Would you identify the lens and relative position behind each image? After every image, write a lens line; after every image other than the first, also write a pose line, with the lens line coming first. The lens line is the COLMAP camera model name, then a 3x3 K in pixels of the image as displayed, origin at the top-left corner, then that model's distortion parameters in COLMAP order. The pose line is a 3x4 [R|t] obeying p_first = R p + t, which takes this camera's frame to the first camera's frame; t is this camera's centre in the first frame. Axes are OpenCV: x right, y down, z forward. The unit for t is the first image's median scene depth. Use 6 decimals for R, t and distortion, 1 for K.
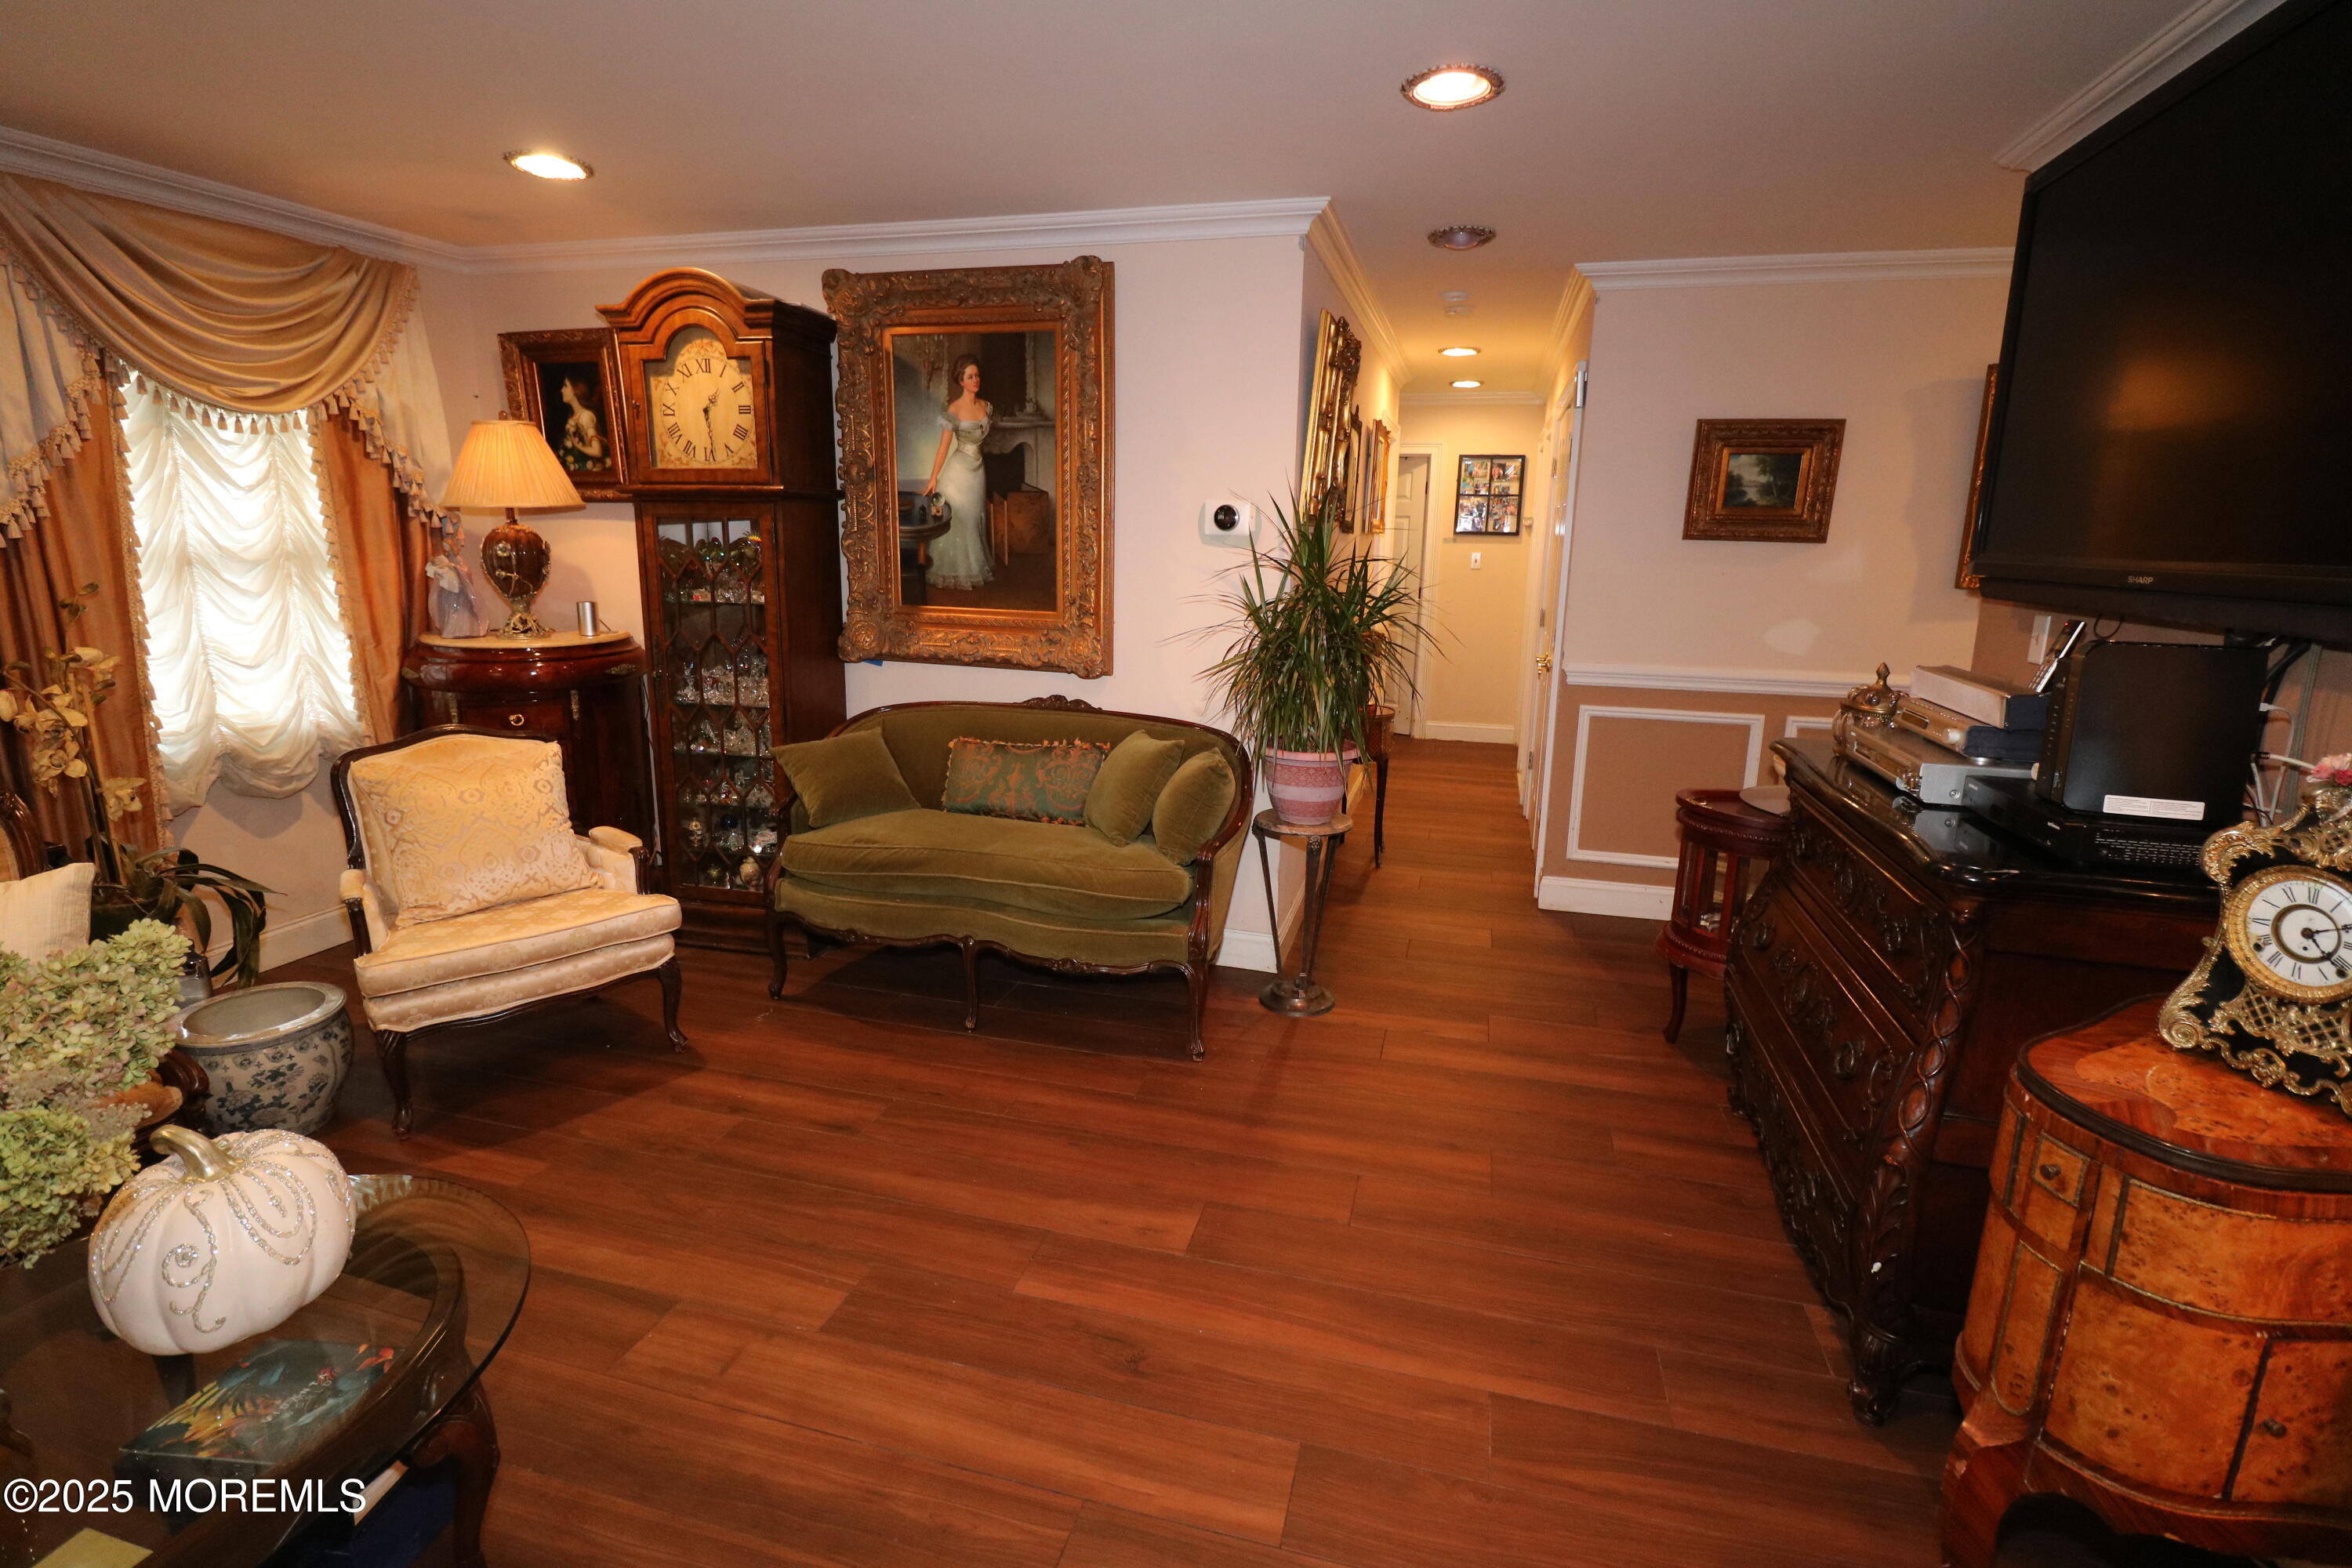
lens RADIAL K [[1089.1, 0, 1170.8], [0, 1089.1, 760.3], [0, 0, 1]] dist [0.002940, -0.012622]
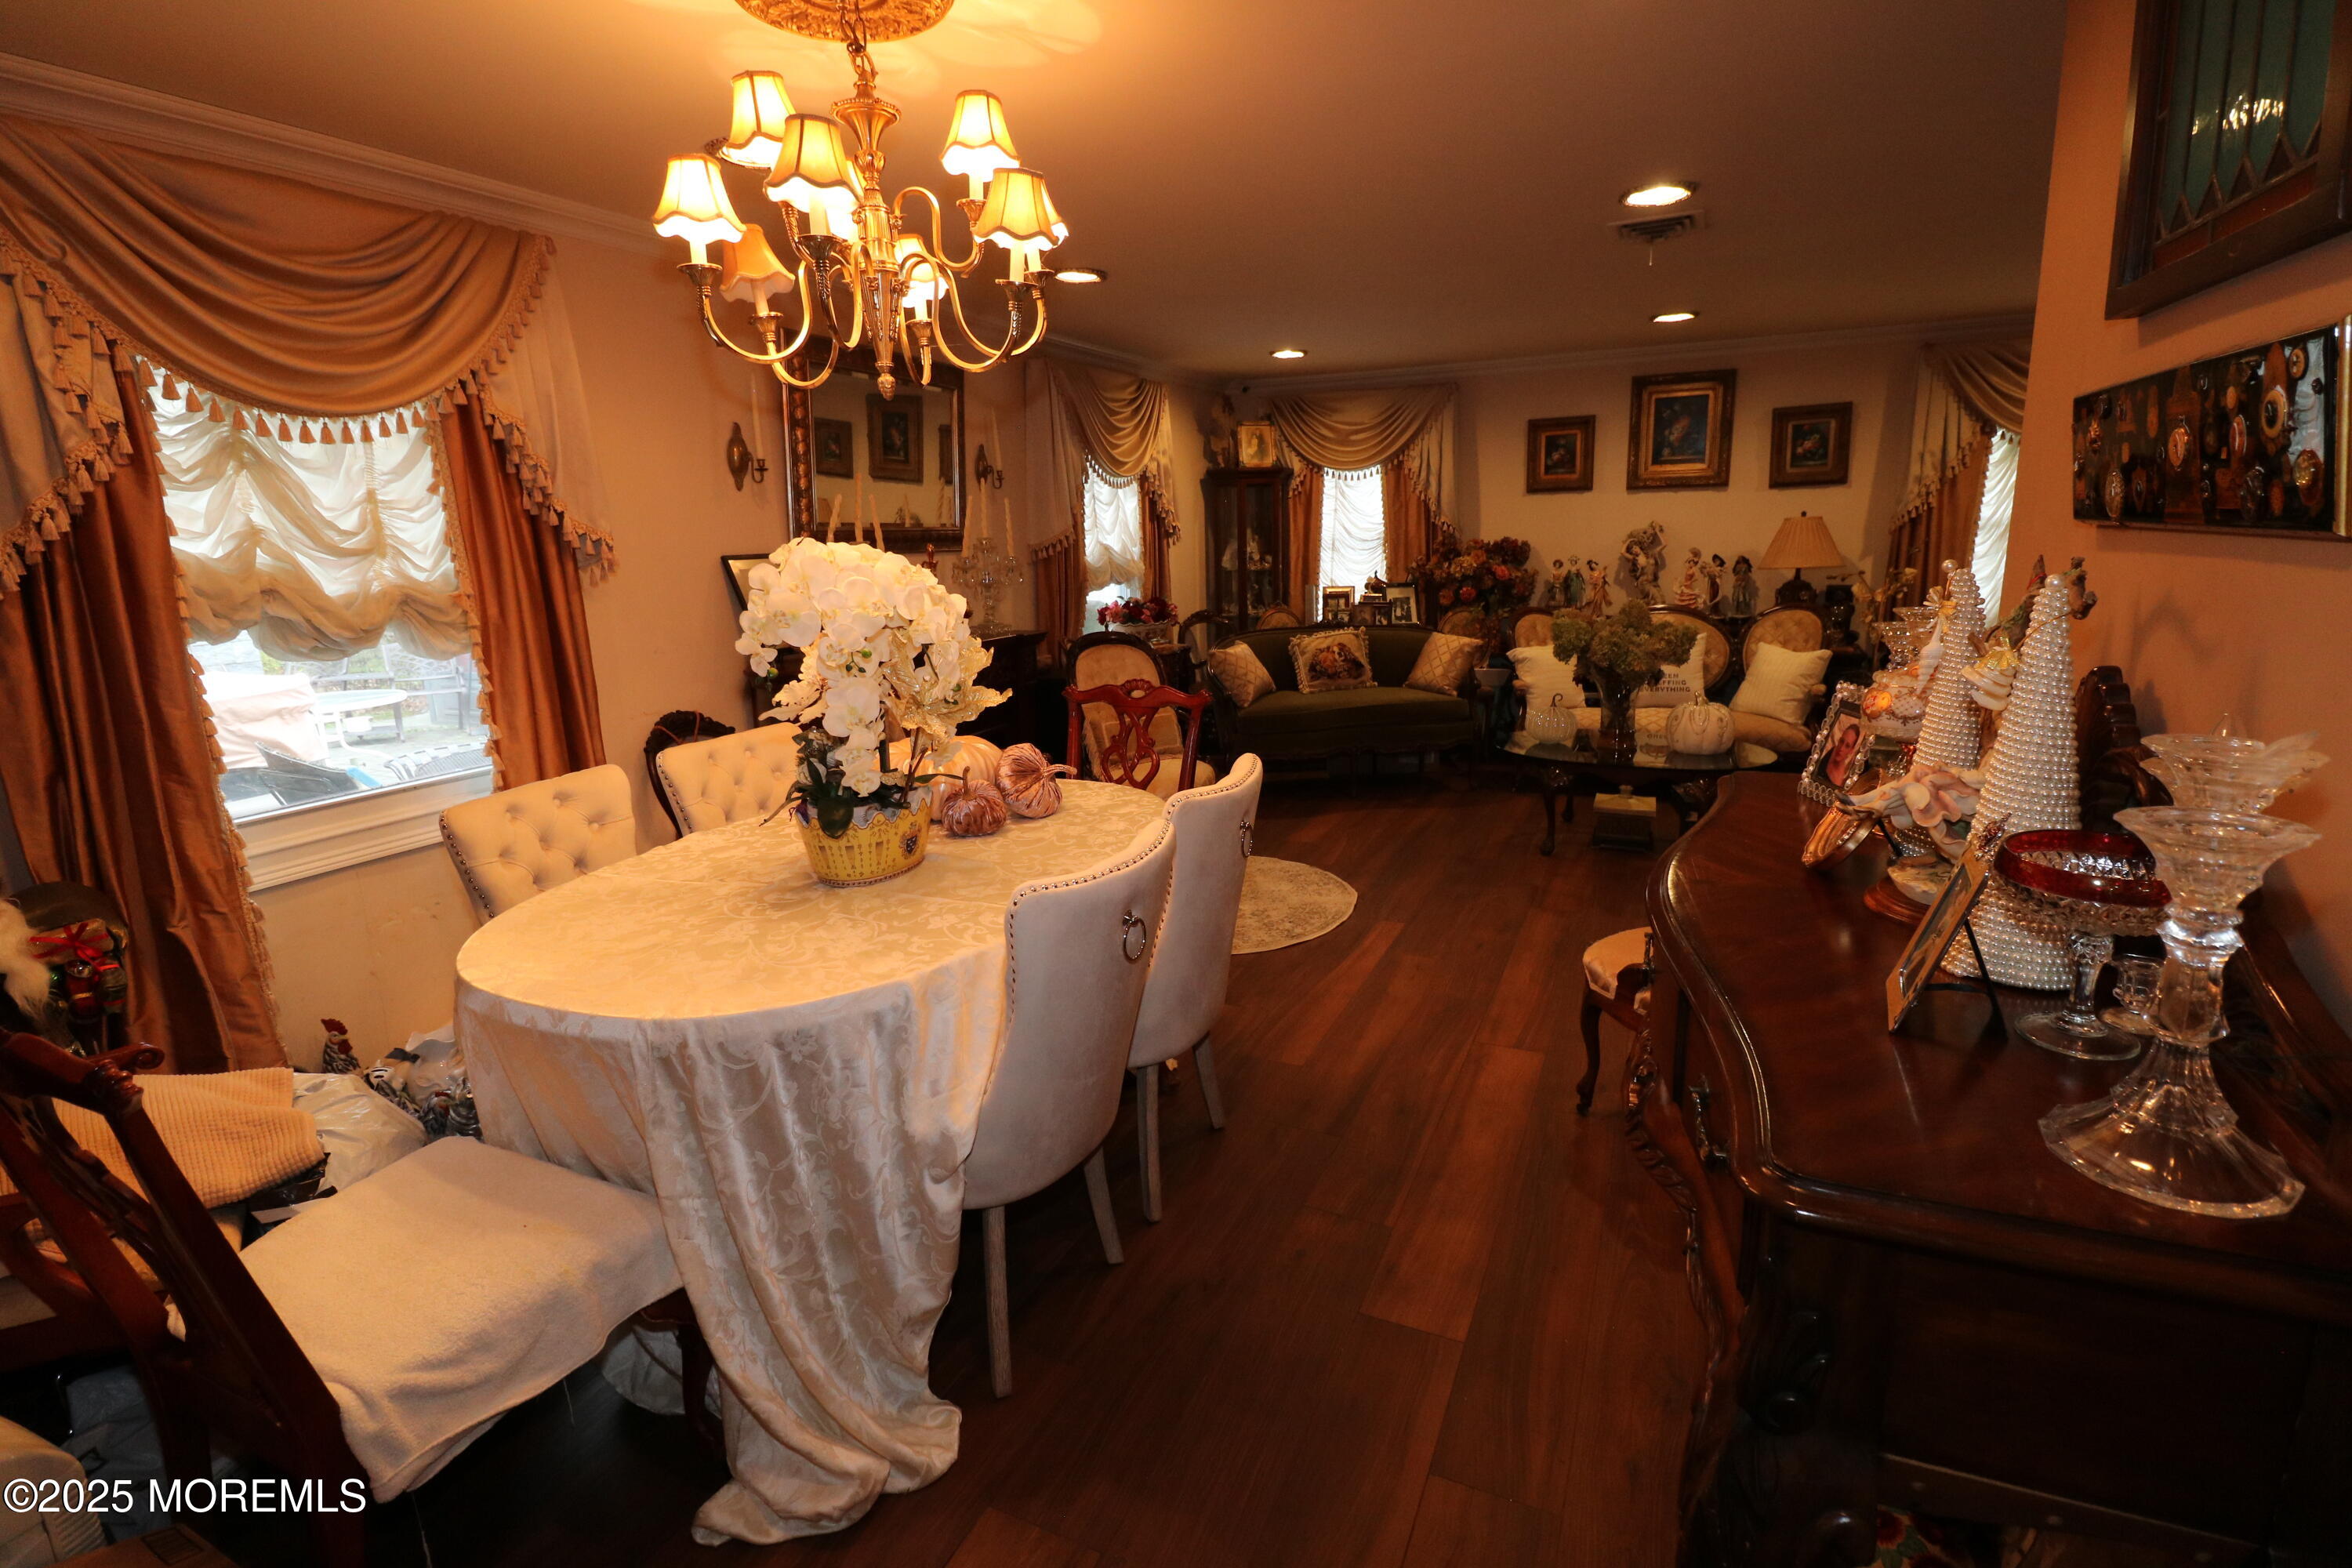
lens RADIAL K [[1089.1, 0, 1170.8], [0, 1089.1, 760.3], [0, 0, 1]] dist [0.002940, -0.012622]
pose [[-0.167846, 0.195612, -0.966211, 1.071164], [-0.174448, 0.958754, 0.224406, 0.025404], [0.970255, 0.206219, -0.126799, -0.059138]]
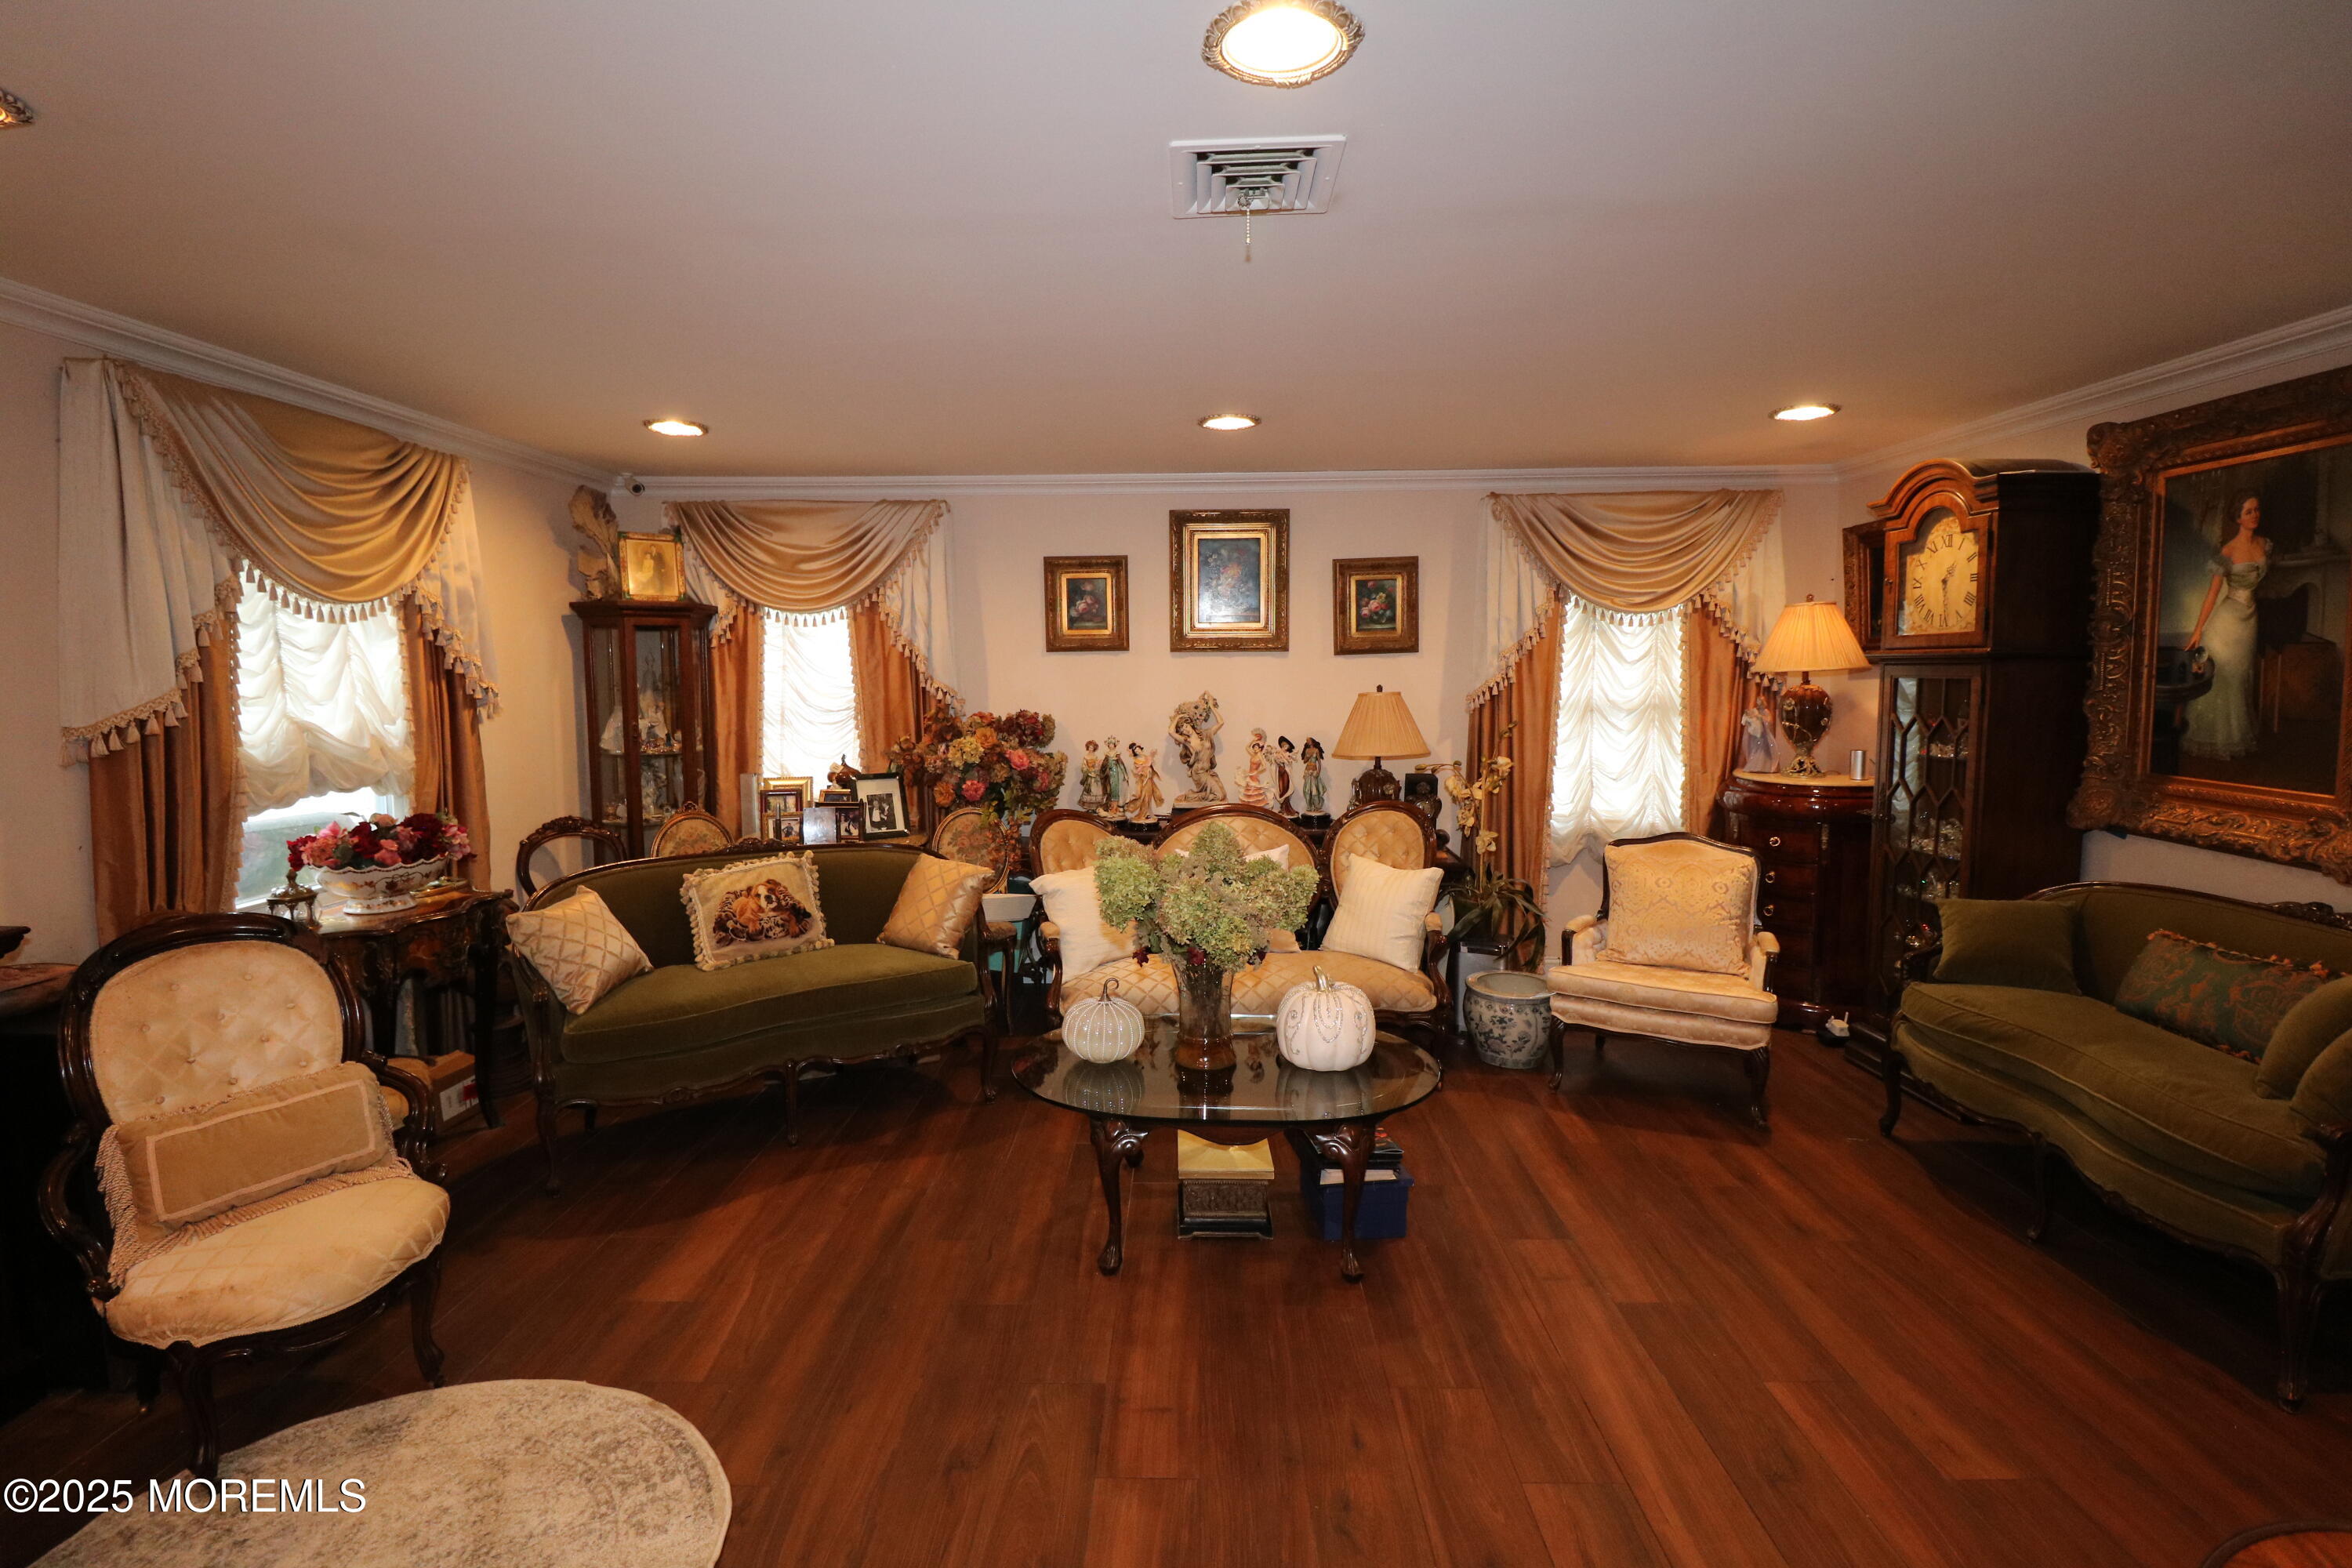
lens RADIAL K [[1089.1, 0, 1170.8], [0, 1089.1, 760.3], [0, 0, 1]] dist [0.002940, -0.012622]
pose [[0.248140, 0.062950, -0.966677, 0.432671], [-0.187480, 0.982141, 0.015832, -0.019673], [0.950409, 0.177304, 0.255511, 0.026203]]
